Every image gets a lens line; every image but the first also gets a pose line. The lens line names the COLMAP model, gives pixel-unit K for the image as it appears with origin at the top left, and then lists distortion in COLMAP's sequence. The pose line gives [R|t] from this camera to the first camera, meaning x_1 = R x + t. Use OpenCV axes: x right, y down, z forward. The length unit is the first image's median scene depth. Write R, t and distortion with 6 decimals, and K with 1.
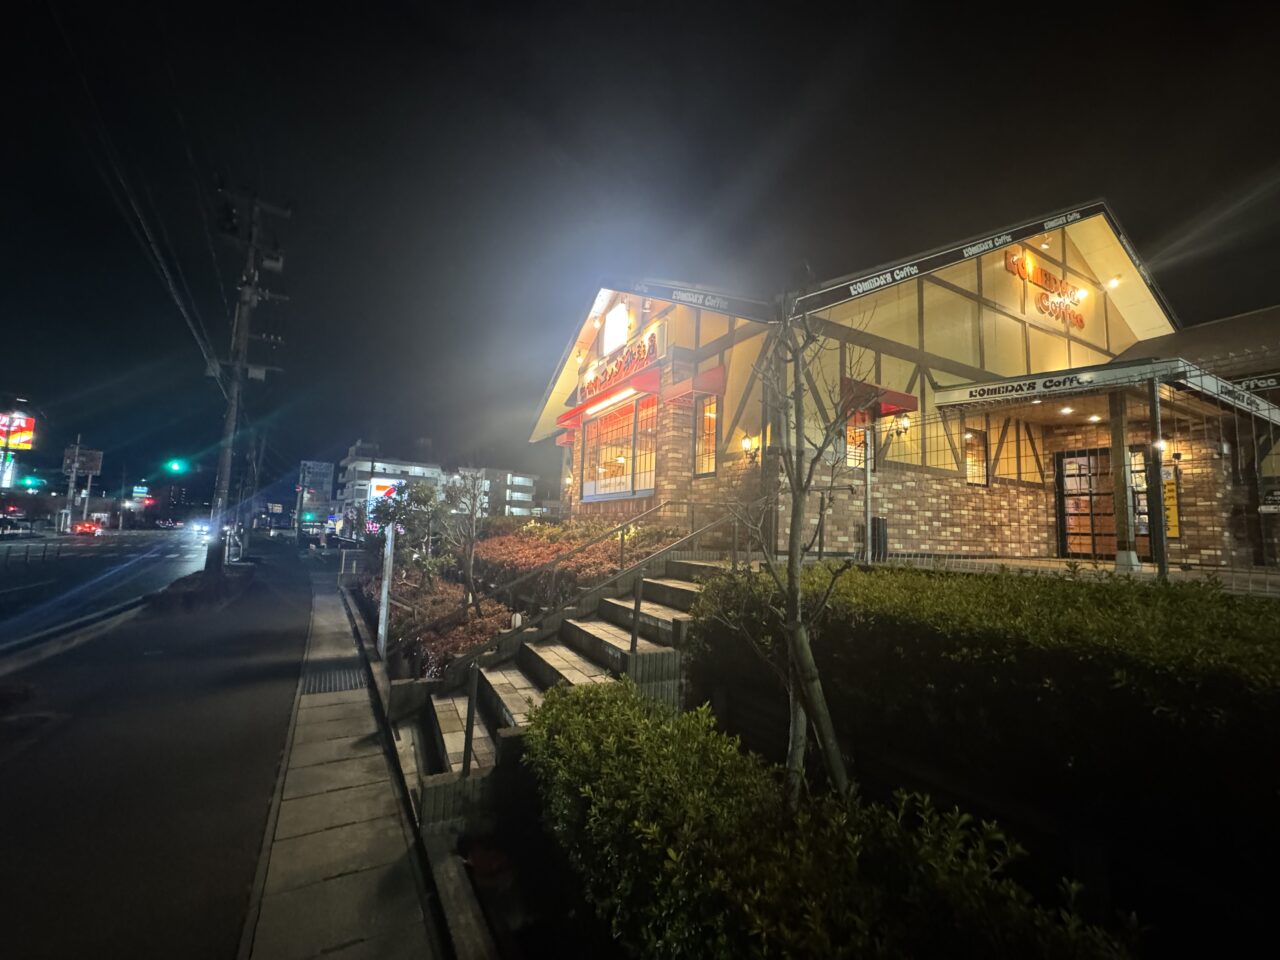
lens RADIAL K [[523.4, 0, 639.9], [0, 523.4, 480.1], [0, 0, 1]] dist [0.000438, -0.000052]
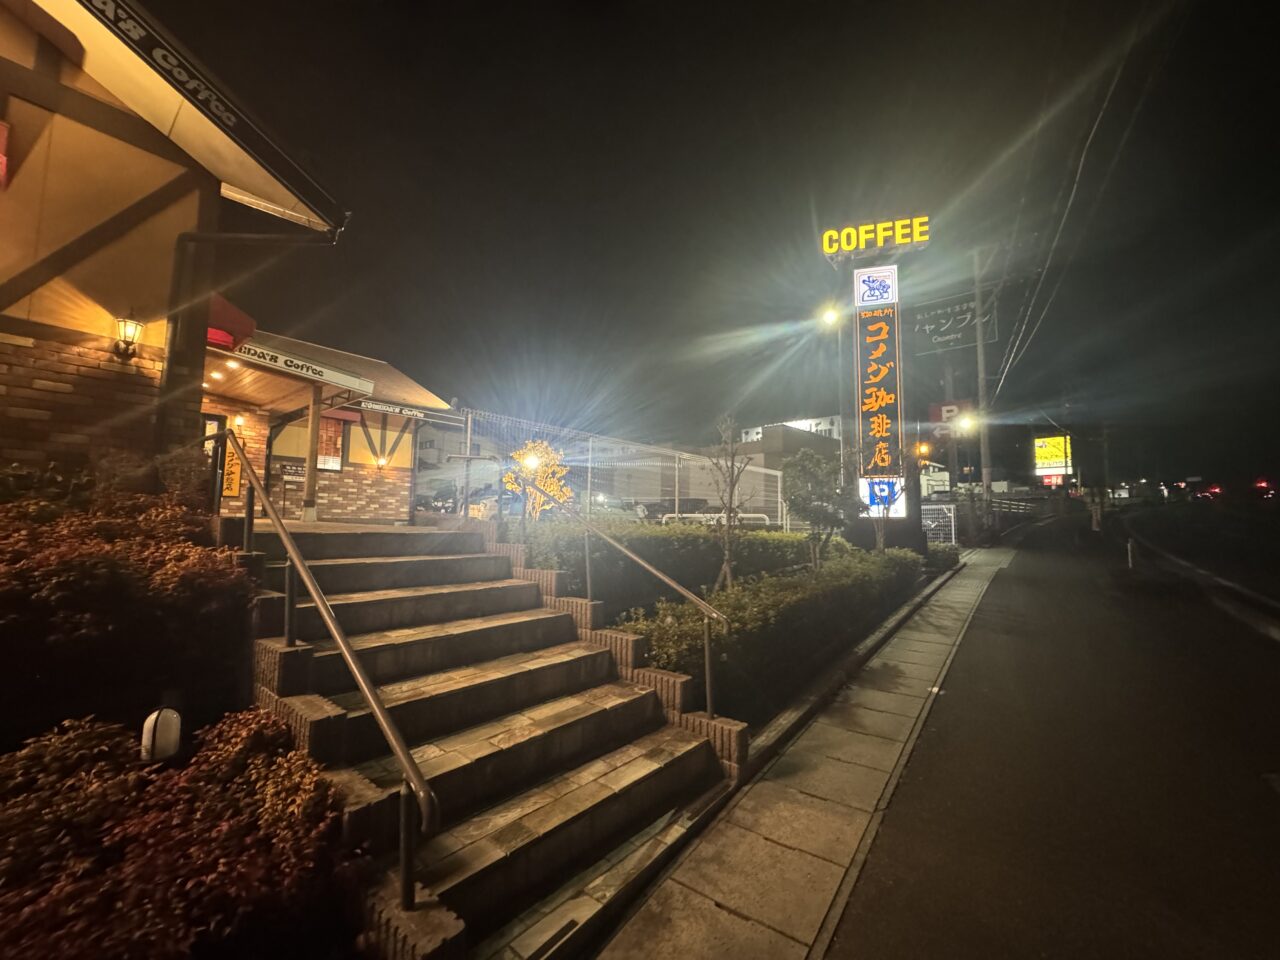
lens RADIAL K [[523.4, 0, 641.6], [0, 523.4, 480.6], [0, 0, 1]] dist [0.000438, -0.000052]
pose [[-0.415233, 0.034020, 0.909079, -0.928649], [-0.116474, 0.989088, -0.090215, 0.136299], [-0.902228, -0.143345, -0.406739, 1.192781]]
